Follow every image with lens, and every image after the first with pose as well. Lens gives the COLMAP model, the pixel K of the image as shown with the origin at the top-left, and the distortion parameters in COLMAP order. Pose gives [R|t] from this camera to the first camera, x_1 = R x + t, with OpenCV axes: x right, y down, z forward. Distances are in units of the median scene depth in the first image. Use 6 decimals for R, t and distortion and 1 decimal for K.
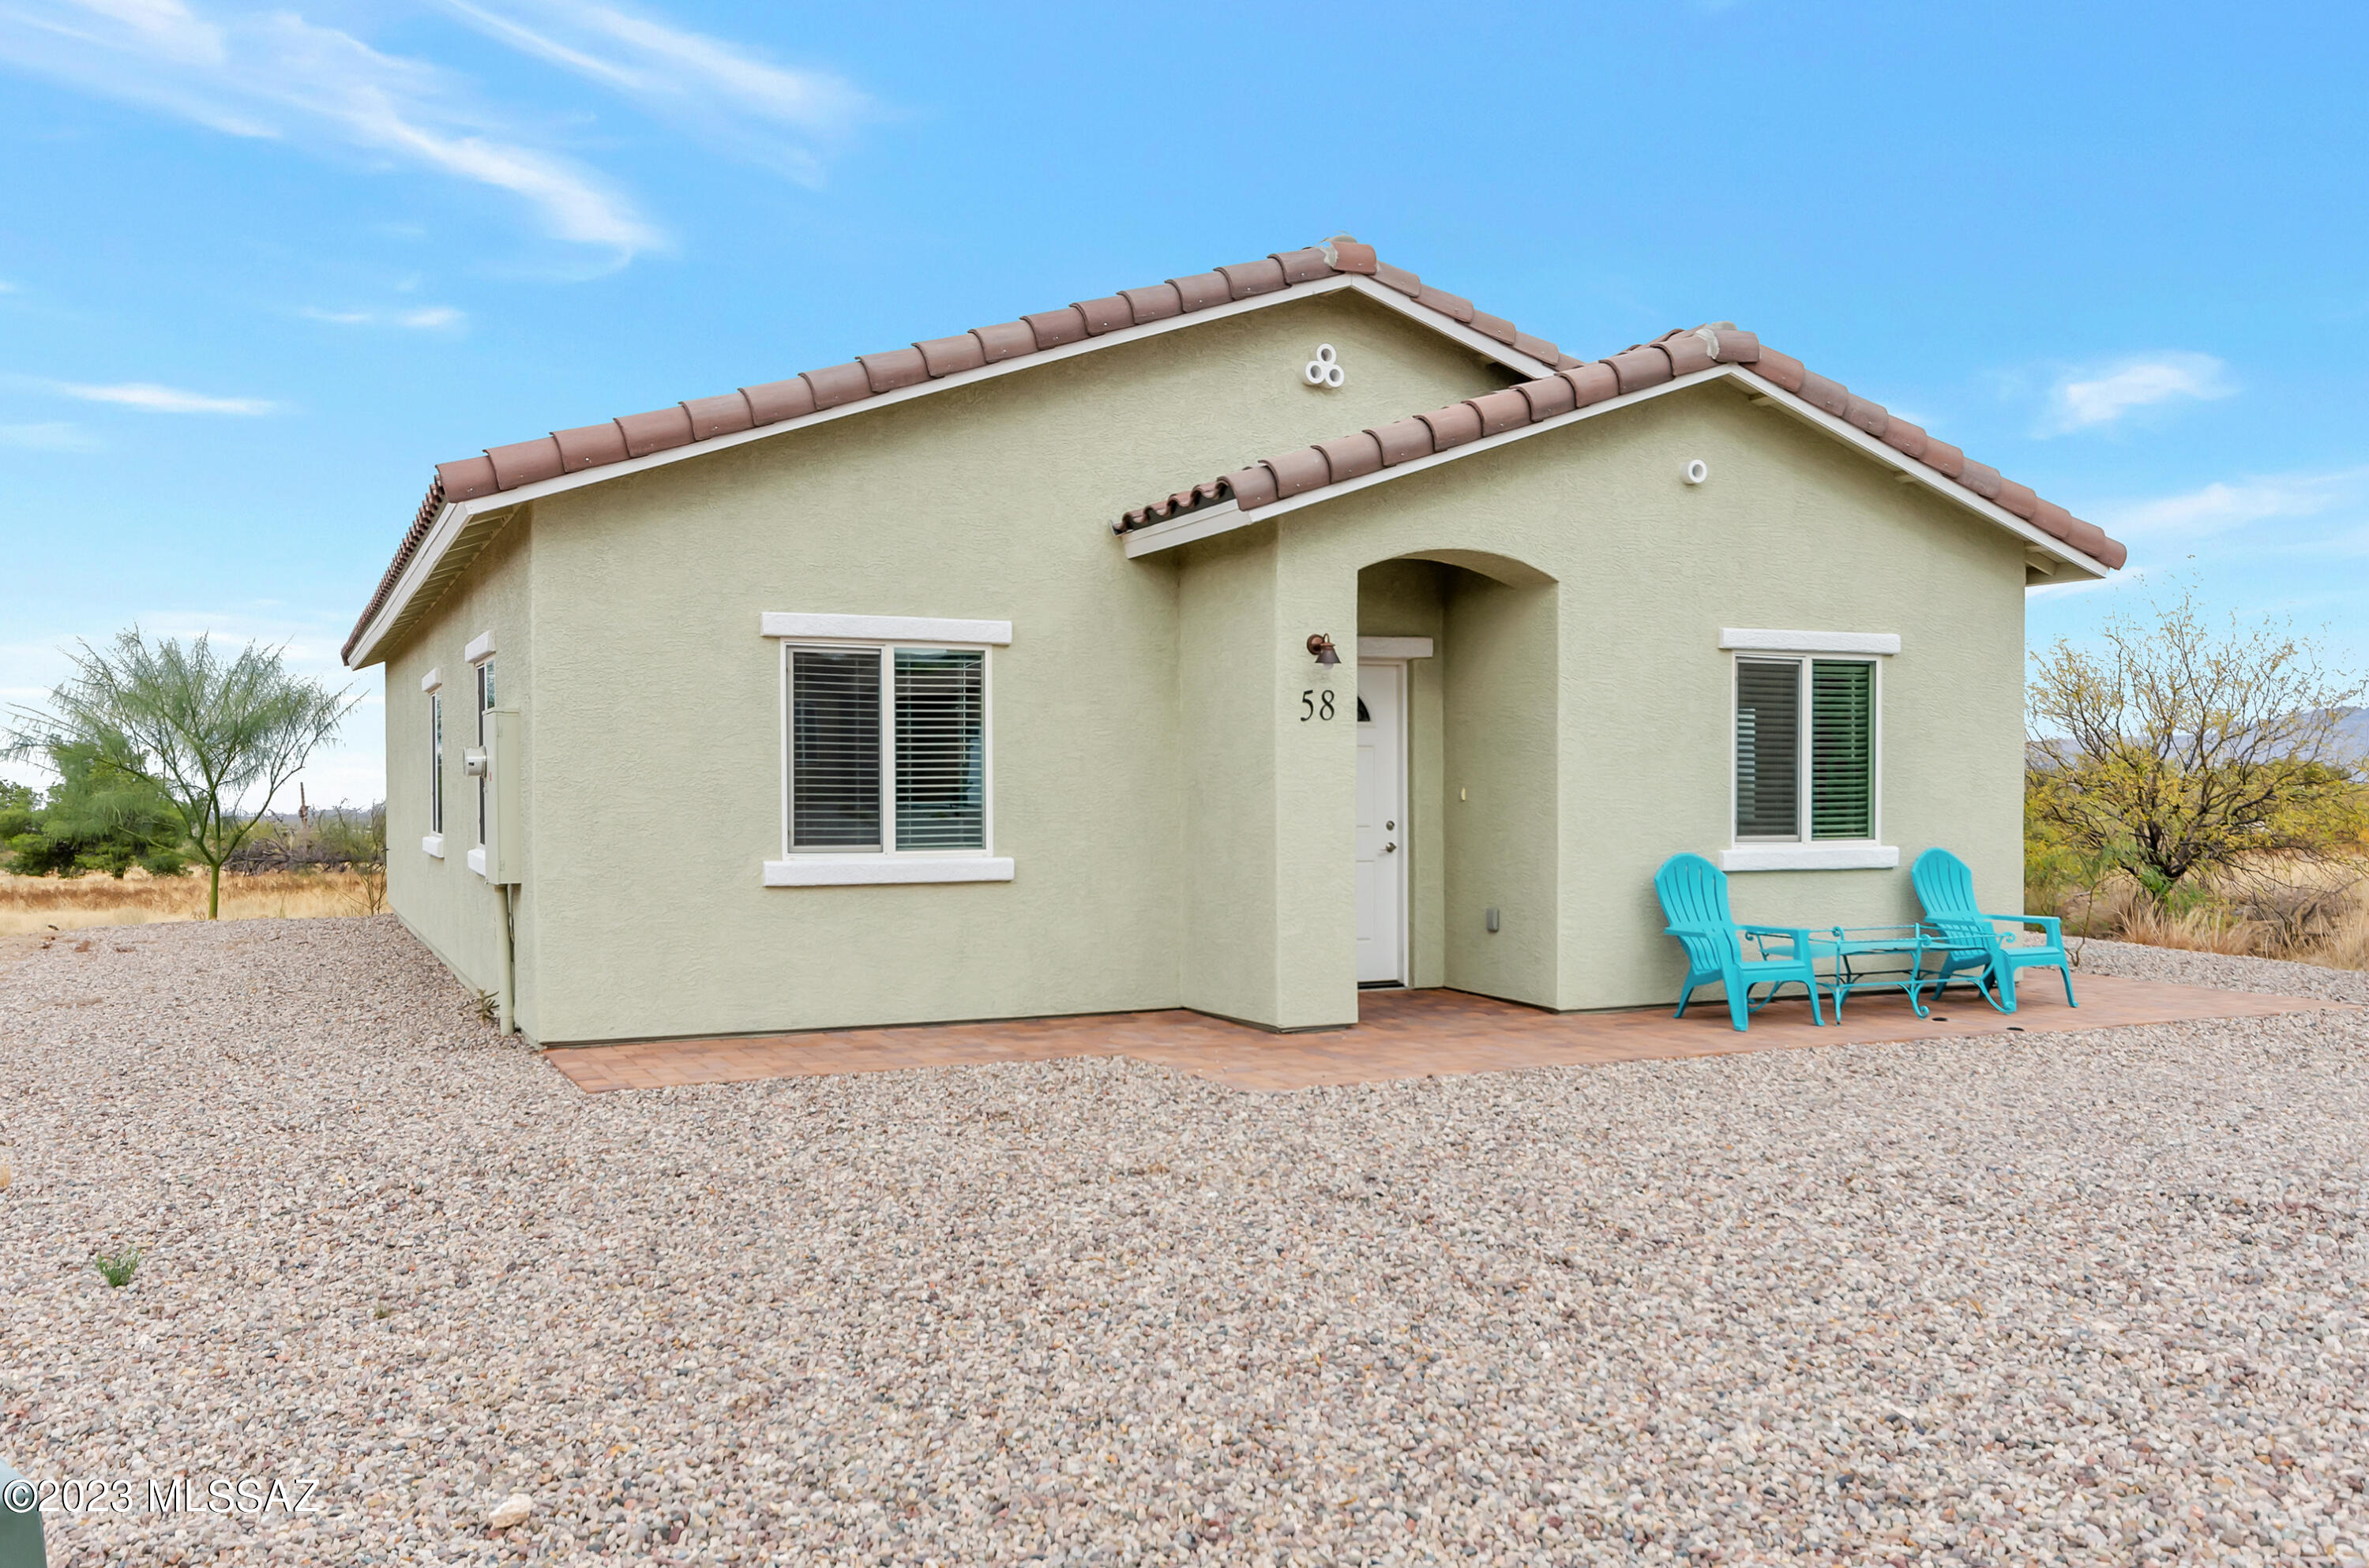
lens RADIAL K [[2038.5, 0, 1182.0], [0, 2038.5, 771.1], [0, 0, 1]] dist [0.207689, 0.010714]
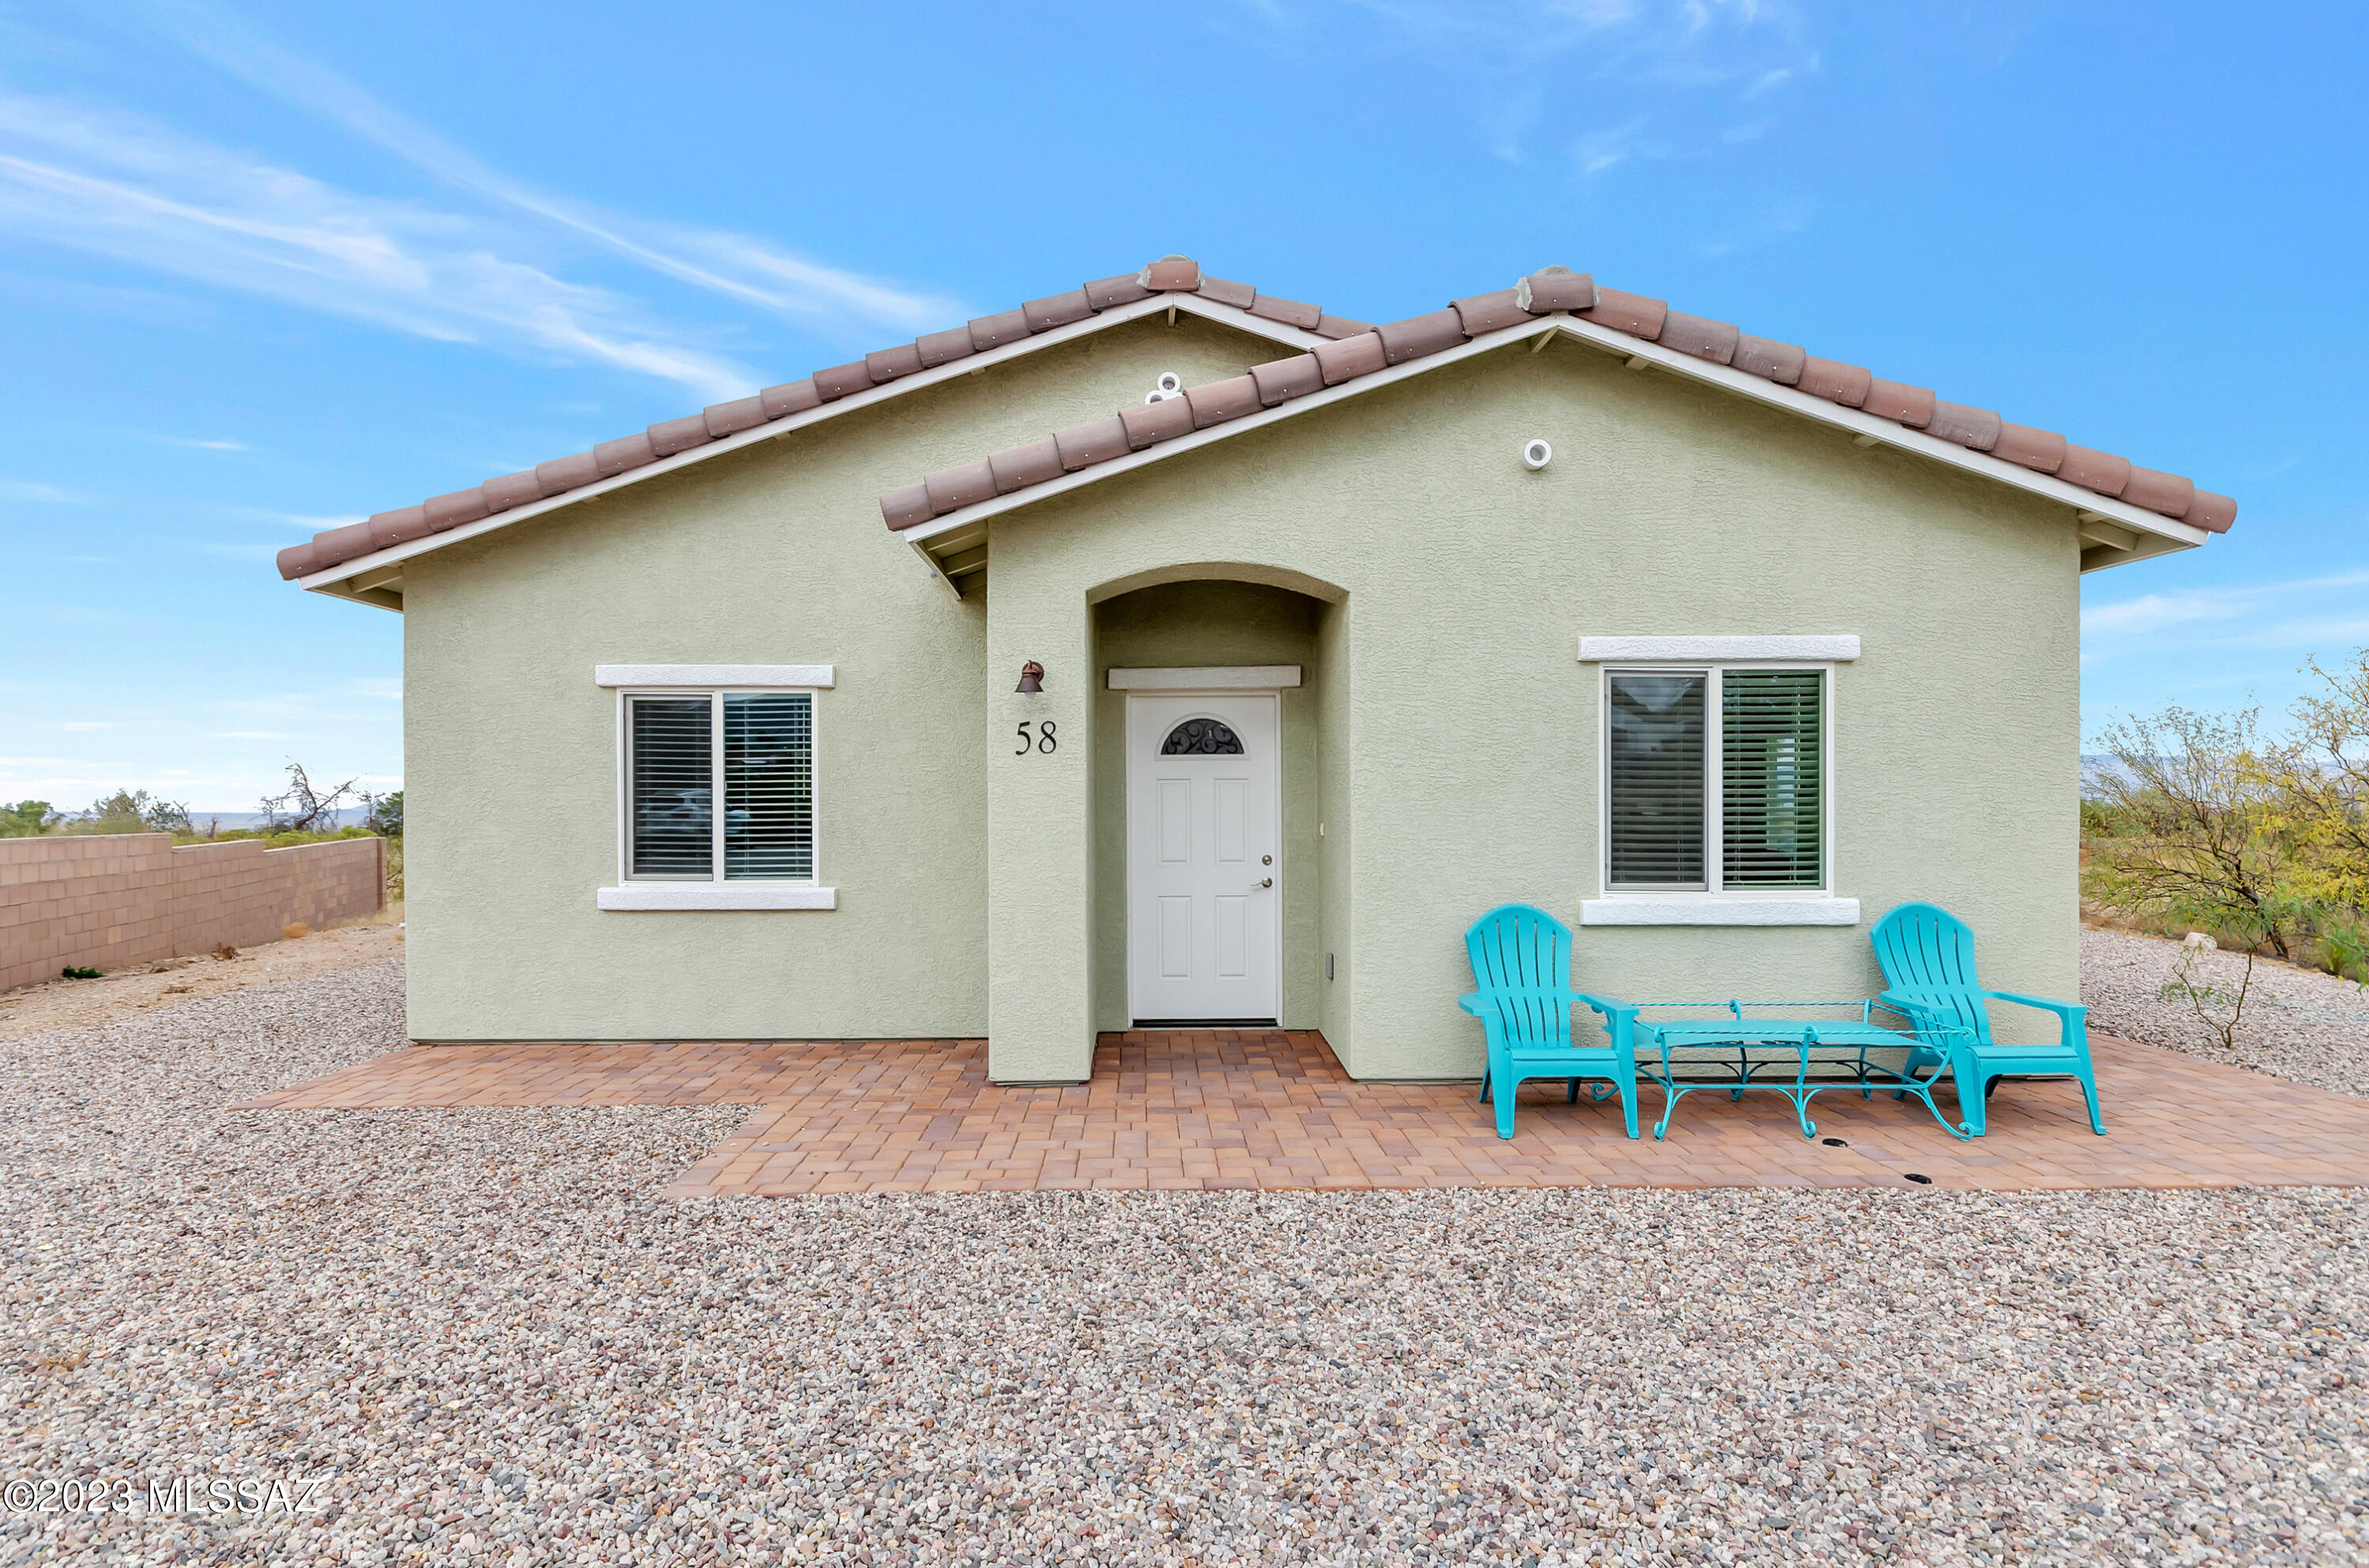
lens RADIAL K [[1178.9, 0, 1180.8], [0, 1178.9, 788.6], [0, 0, 1]] dist [0.045803, 0.000250]
pose [[0.896632, -0.003517, -0.442763, 0.333871], [0.003834, 0.999993, -0.000181, -0.007980], [0.442761, -0.001535, 0.896638, 0.503474]]
